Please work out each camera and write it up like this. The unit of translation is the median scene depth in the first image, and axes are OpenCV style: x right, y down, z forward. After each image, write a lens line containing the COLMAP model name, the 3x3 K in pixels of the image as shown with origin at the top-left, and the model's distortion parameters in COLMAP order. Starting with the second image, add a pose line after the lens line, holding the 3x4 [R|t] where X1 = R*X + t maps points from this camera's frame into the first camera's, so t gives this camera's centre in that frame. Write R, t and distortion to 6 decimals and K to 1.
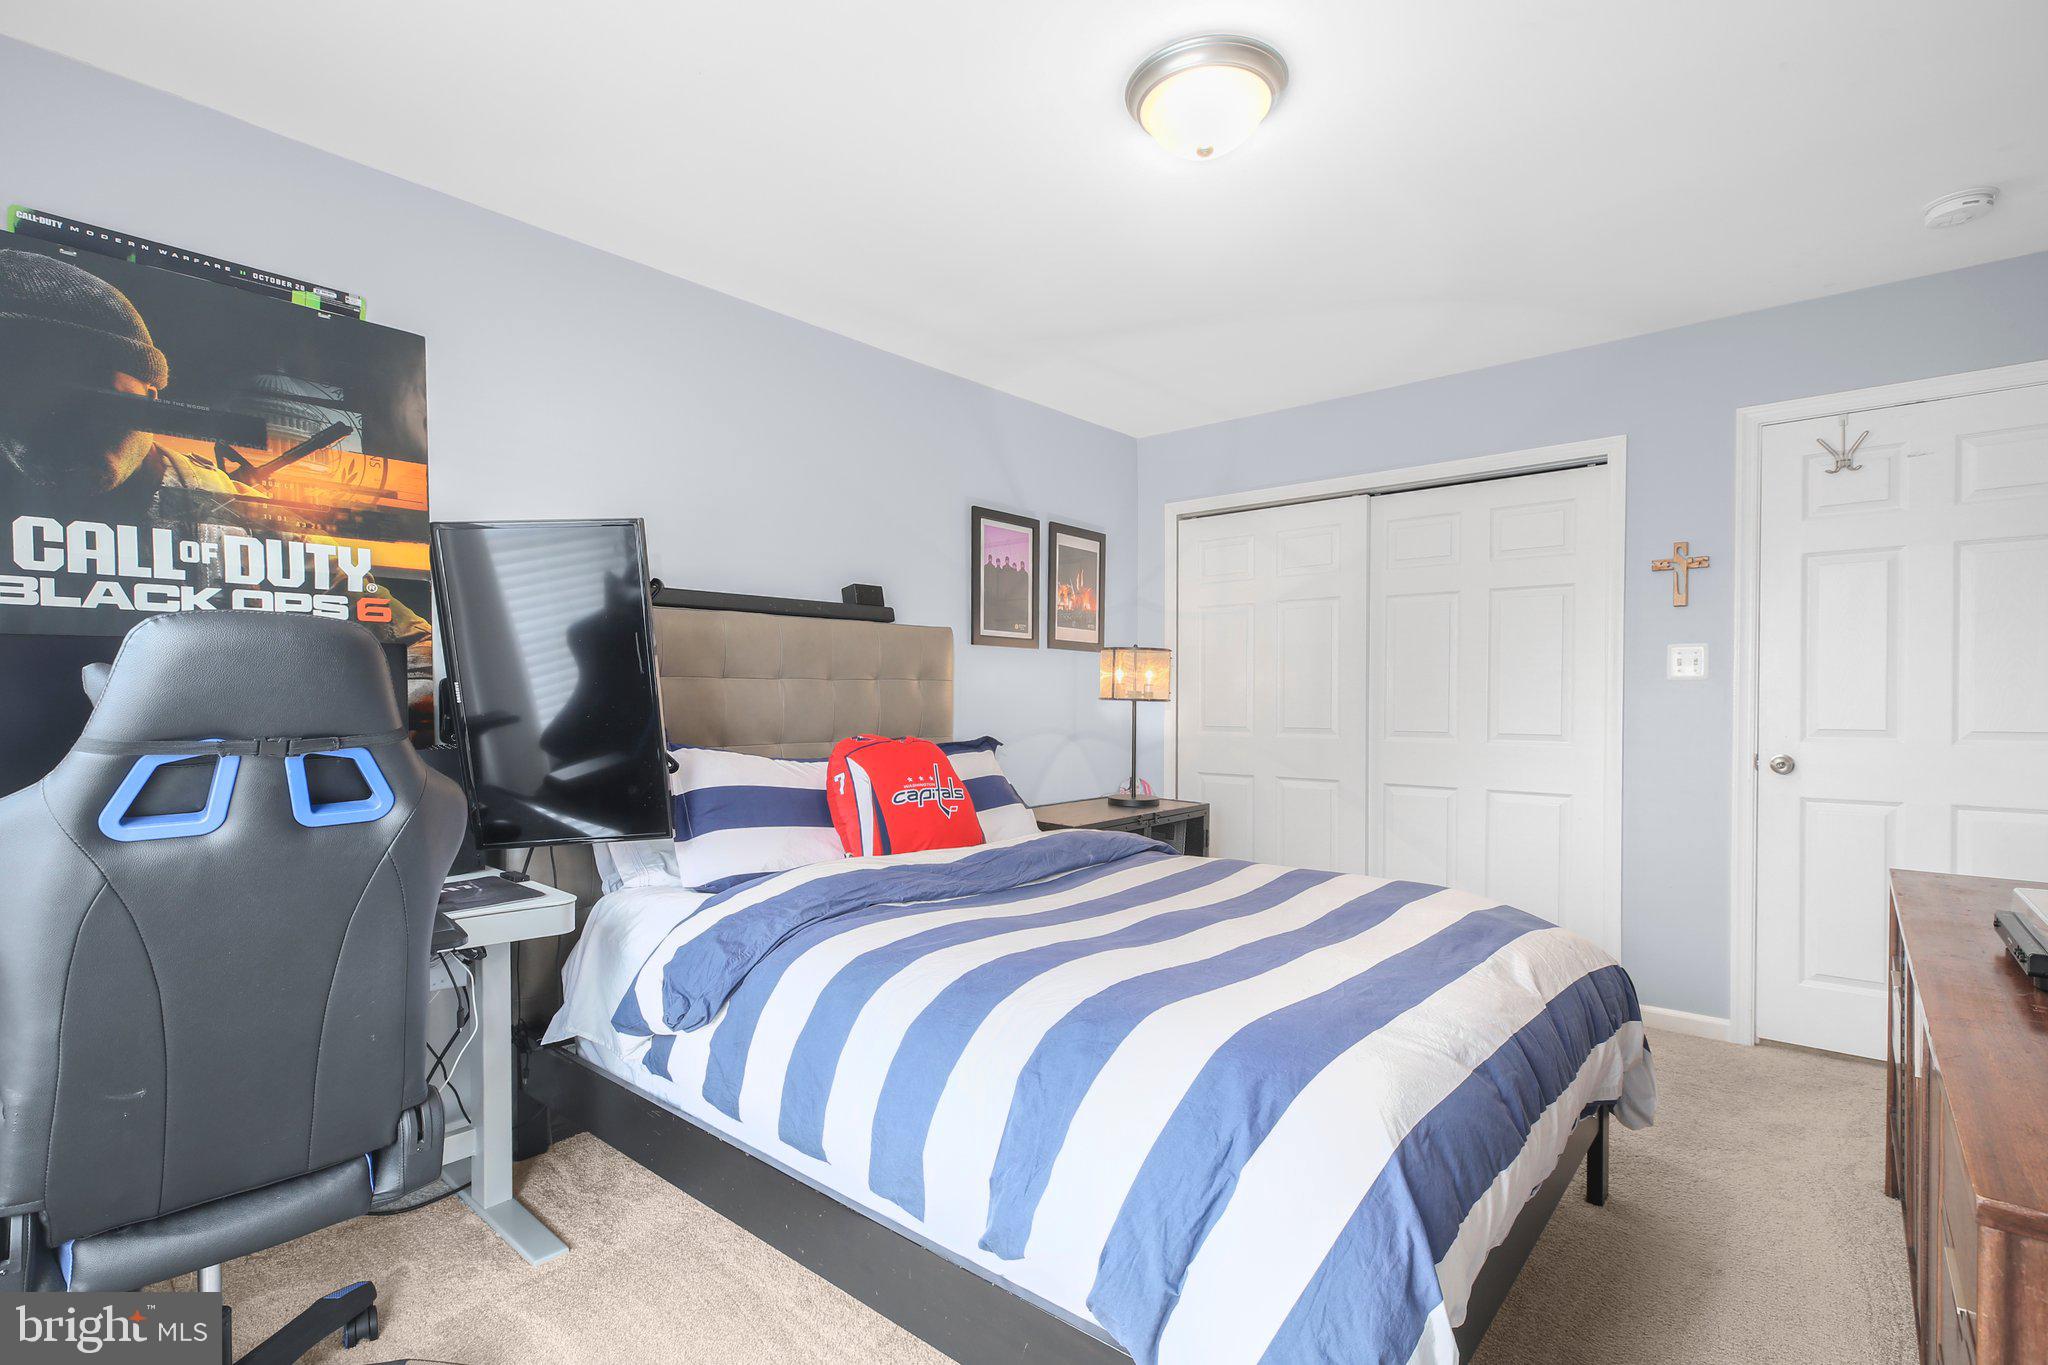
lens RADIAL K [[930.7, 0, 1035.8], [0, 930.7, 712.2], [0, 0, 1]] dist [0.002826, 0.000550]
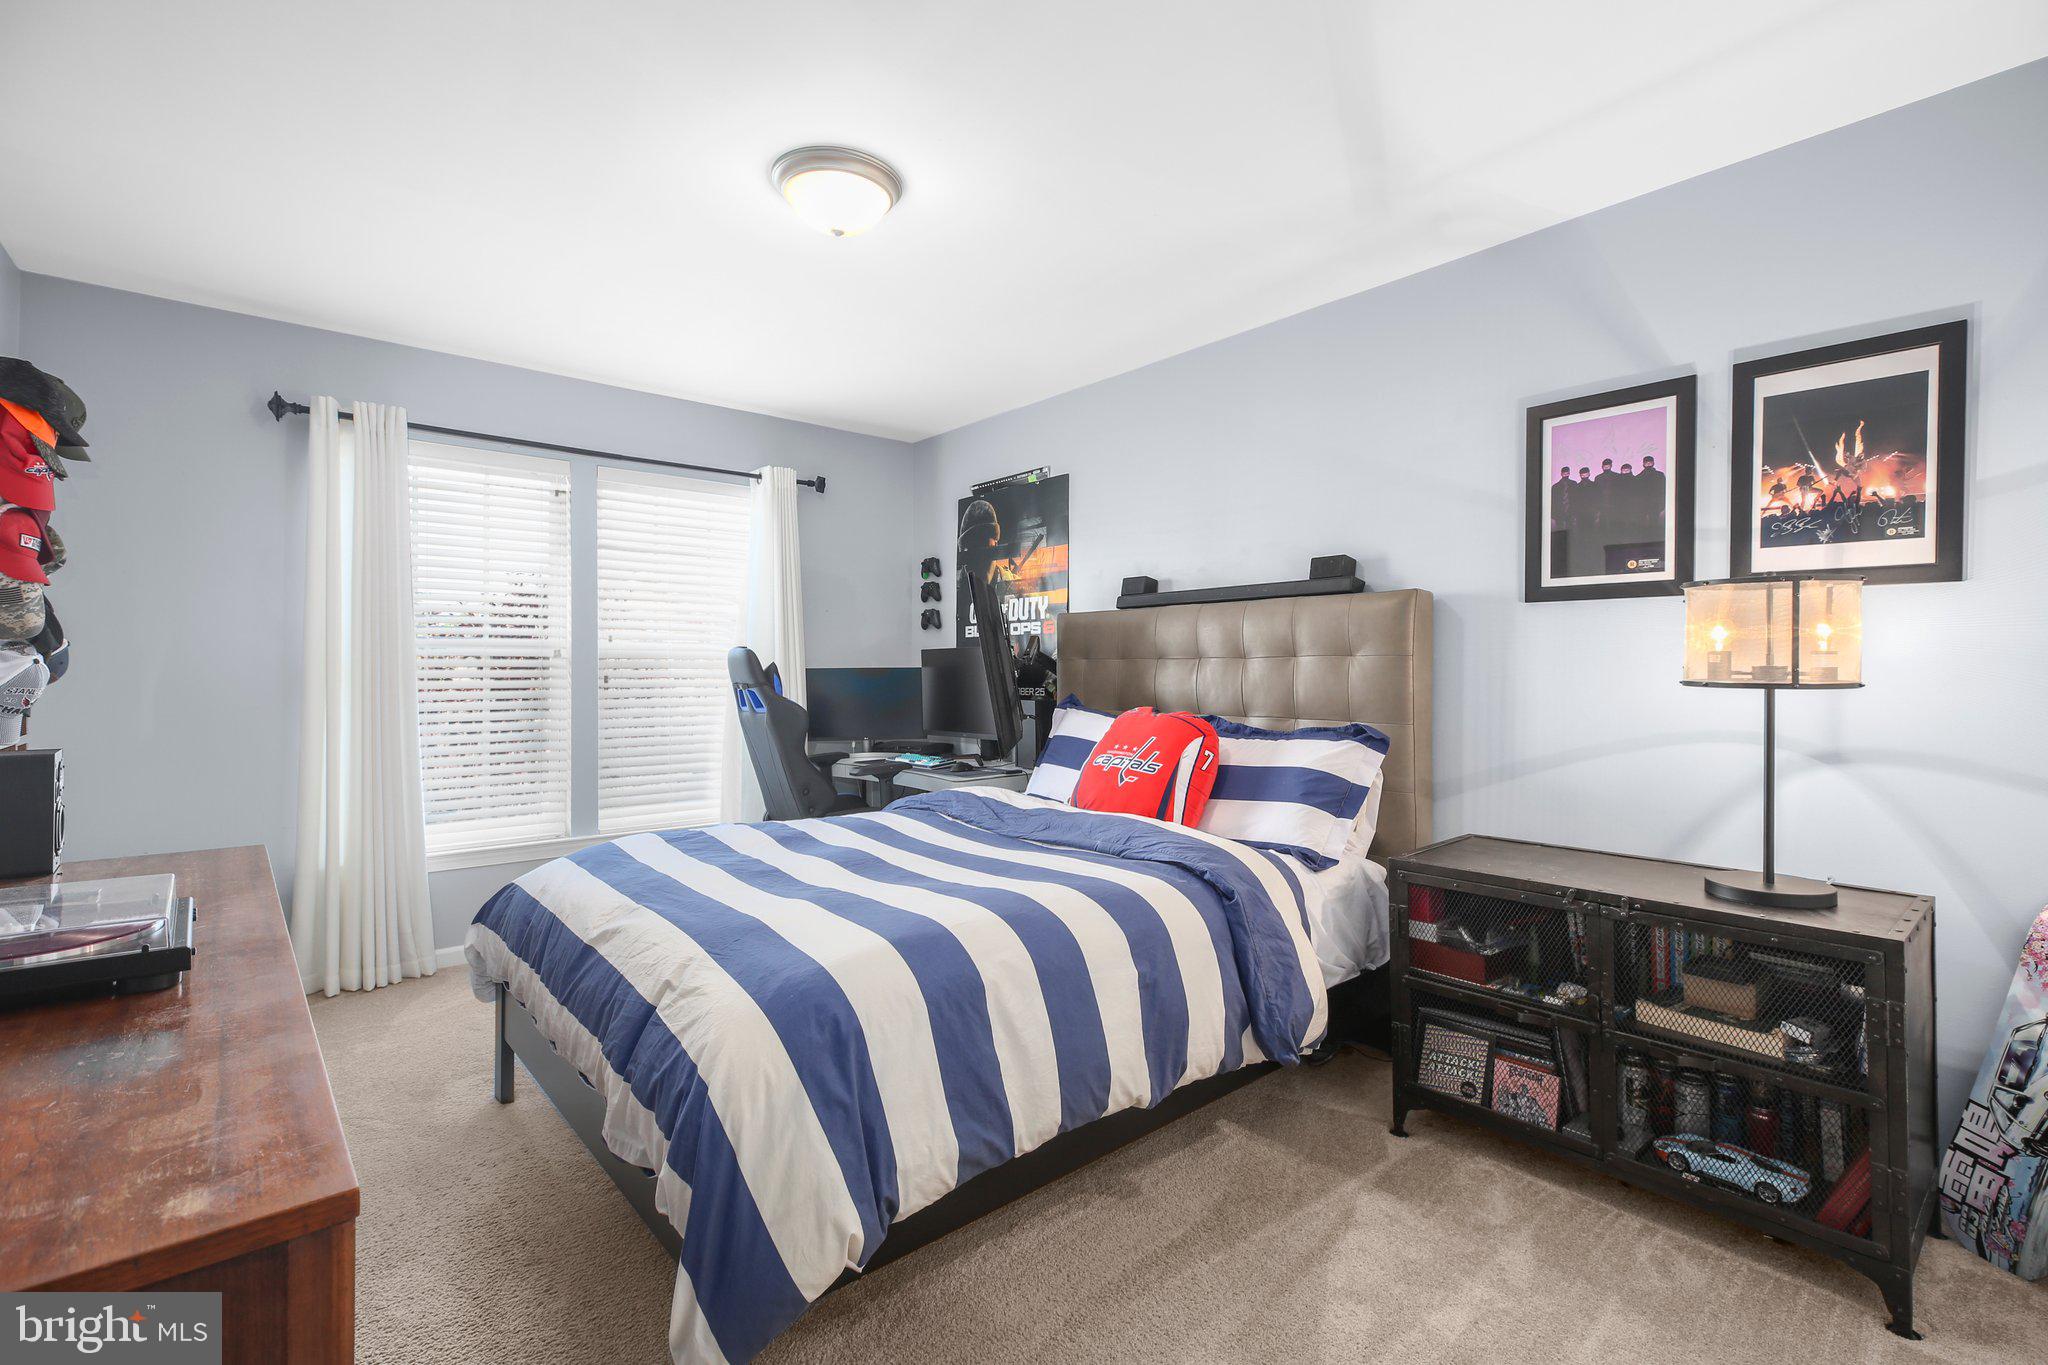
lens RADIAL K [[930.7, 0, 1022.6], [0, 930.7, 669.8], [0, 0, 1]] dist [0.002826, 0.000550]
pose [[-0.153672, 0.003896, -0.988114, 0.696329], [-0.015759, 0.999855, 0.006393, -0.019750], [0.987996, 0.016554, -0.153589, 0.728638]]
